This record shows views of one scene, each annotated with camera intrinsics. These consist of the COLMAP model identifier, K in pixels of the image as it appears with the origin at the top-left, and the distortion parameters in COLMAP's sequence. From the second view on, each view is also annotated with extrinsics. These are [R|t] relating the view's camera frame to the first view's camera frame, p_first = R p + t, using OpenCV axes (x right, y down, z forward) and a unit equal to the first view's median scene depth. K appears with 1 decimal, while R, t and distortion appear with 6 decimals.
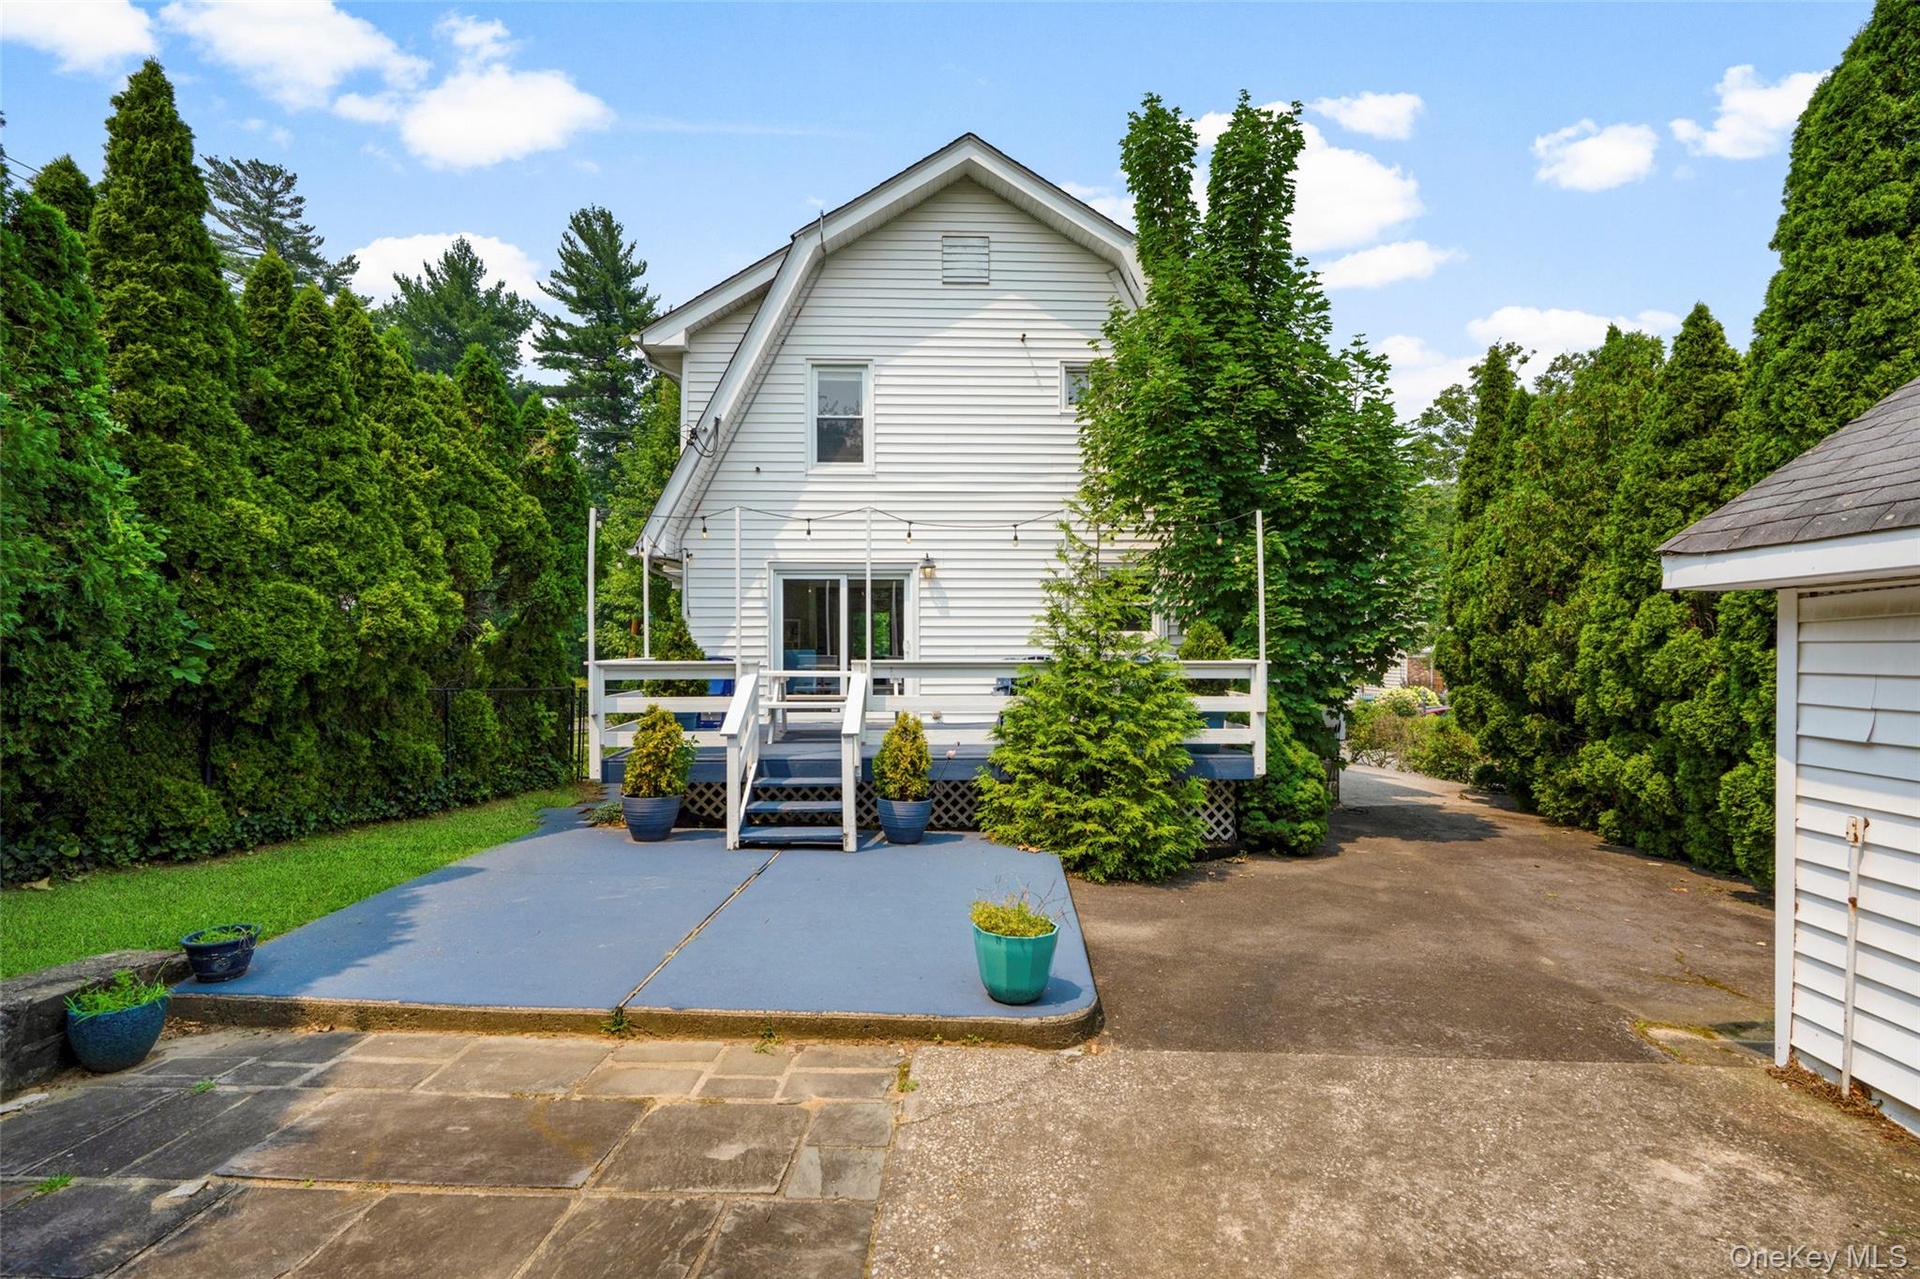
lens RADIAL K [[924.9, 0, 960.7], [0, 924.9, 648.6], [0, 0, 1]] dist [-0.006865, 0.002572]
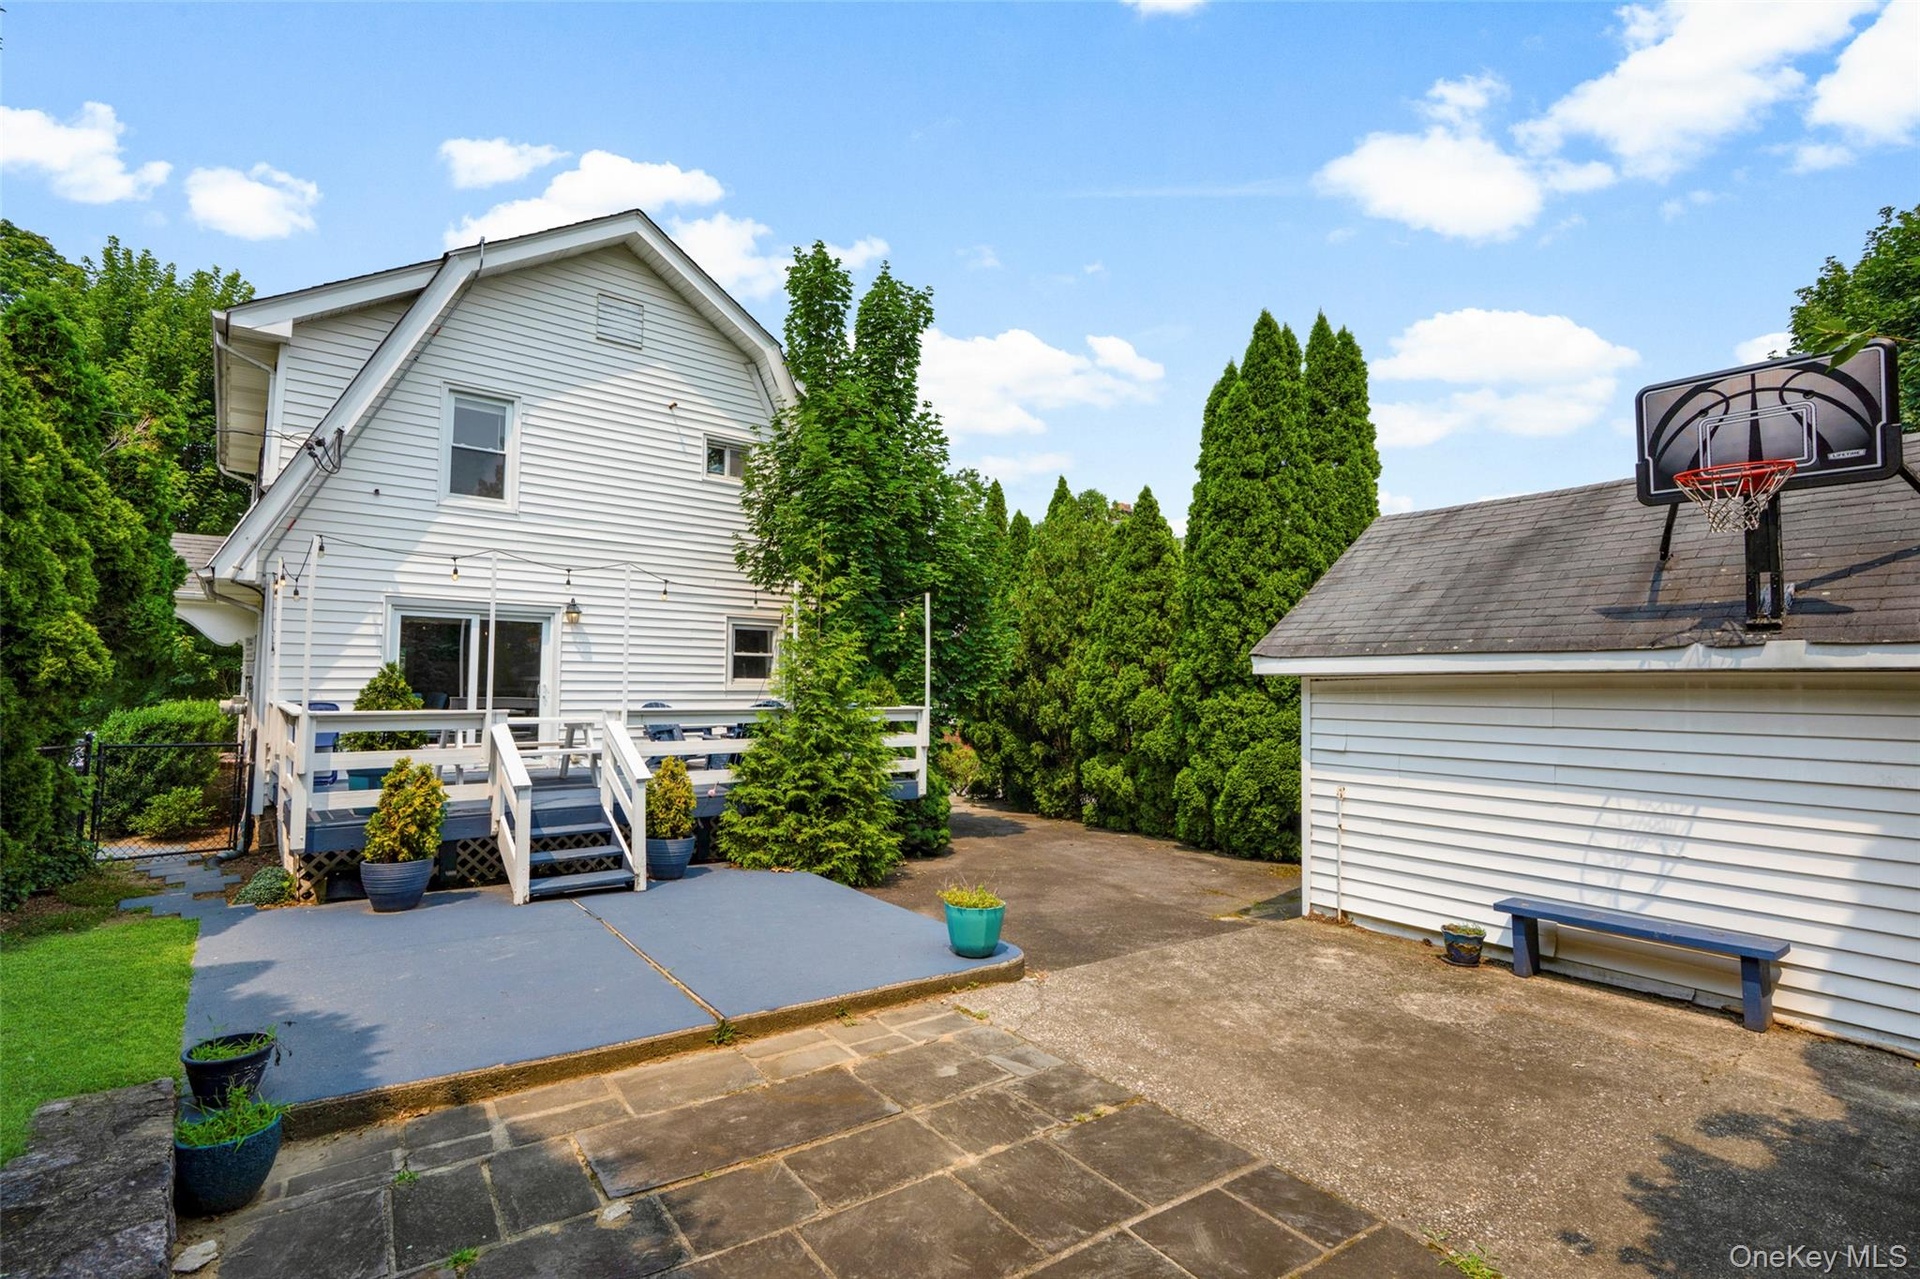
lens RADIAL K [[924.9, 0, 947.2], [0, 924.9, 636.7], [0, 0, 1]] dist [-0.006865, 0.002572]
pose [[0.782941, 0.041786, 0.620691, -0.511973], [-0.010523, 0.998488, -0.053946, -0.017635], [-0.622007, 0.035705, 0.782197, -0.054956]]
